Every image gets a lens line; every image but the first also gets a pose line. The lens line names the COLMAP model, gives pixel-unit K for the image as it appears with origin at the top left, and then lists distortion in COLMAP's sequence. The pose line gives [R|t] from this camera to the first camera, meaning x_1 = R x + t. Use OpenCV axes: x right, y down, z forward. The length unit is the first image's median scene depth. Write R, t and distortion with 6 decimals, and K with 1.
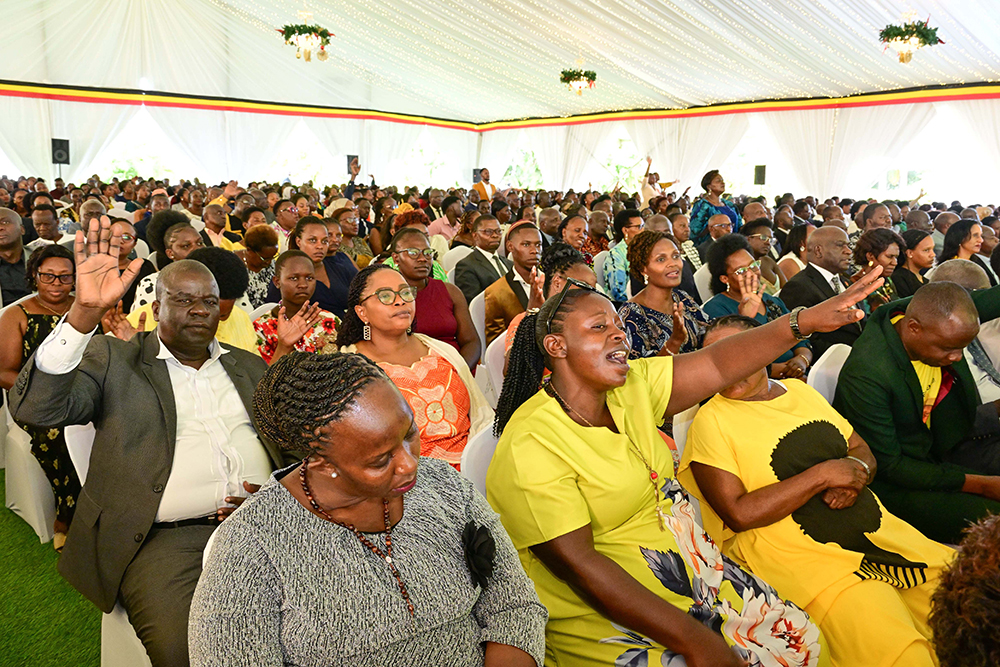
lens RADIAL K [[818.8, 0, 521.6], [0, 818.8, 330.4], [0, 0, 1]] dist [-0.001503, 0.000850]
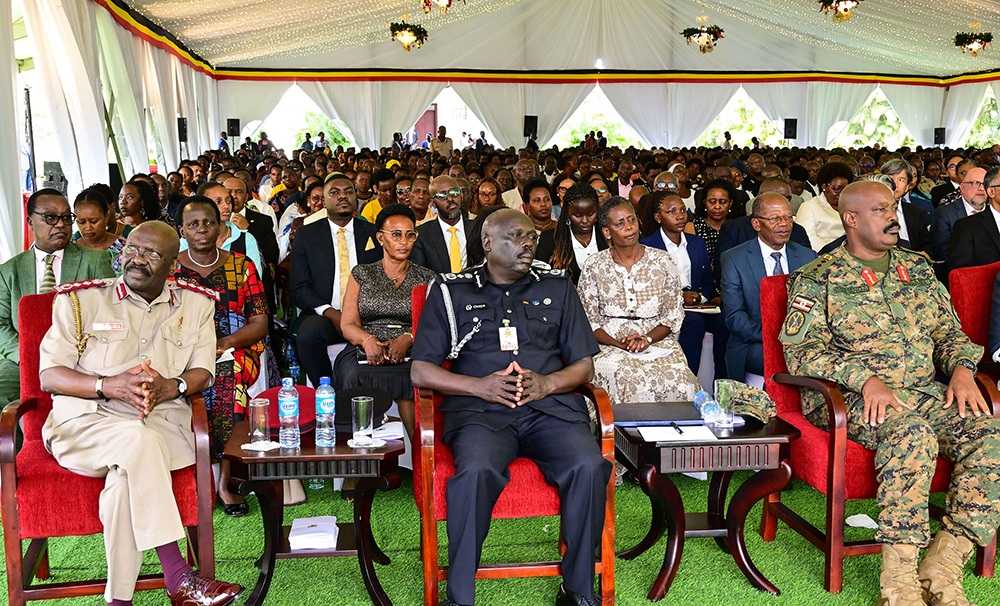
lens RADIAL K [[1366.5, 0, 500.0], [0, 1366.5, 303.0], [0, 0, 1]] dist [0.002981, -0.000501]
pose [[0.868451, 0.030140, -0.494859, 0.382573], [-0.065091, 0.996442, -0.053542, 0.144440], [0.491484, 0.078709, 0.867322, -0.714046]]
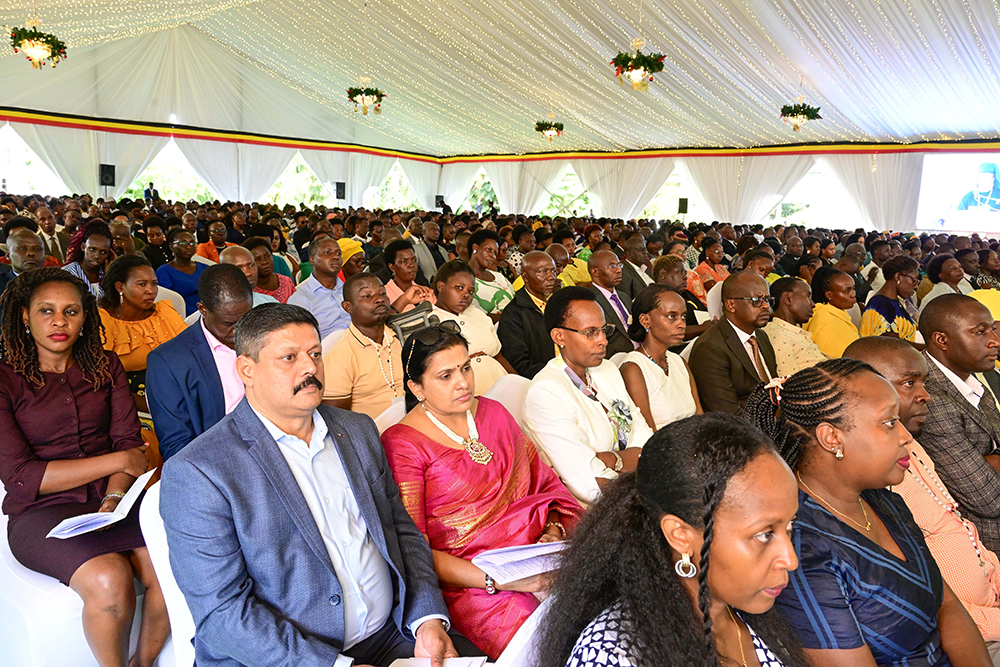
lens RADIAL K [[818.8, 0, 521.6], [0, 818.8, 330.4], [0, 0, 1]] dist [-0.001503, 0.000850]
pose [[0.991350, -0.001510, 0.131234, -0.129291], [0.005480, 0.999538, -0.029897, 0.041009], [-0.131129, 0.030357, 0.990900, -0.228066]]
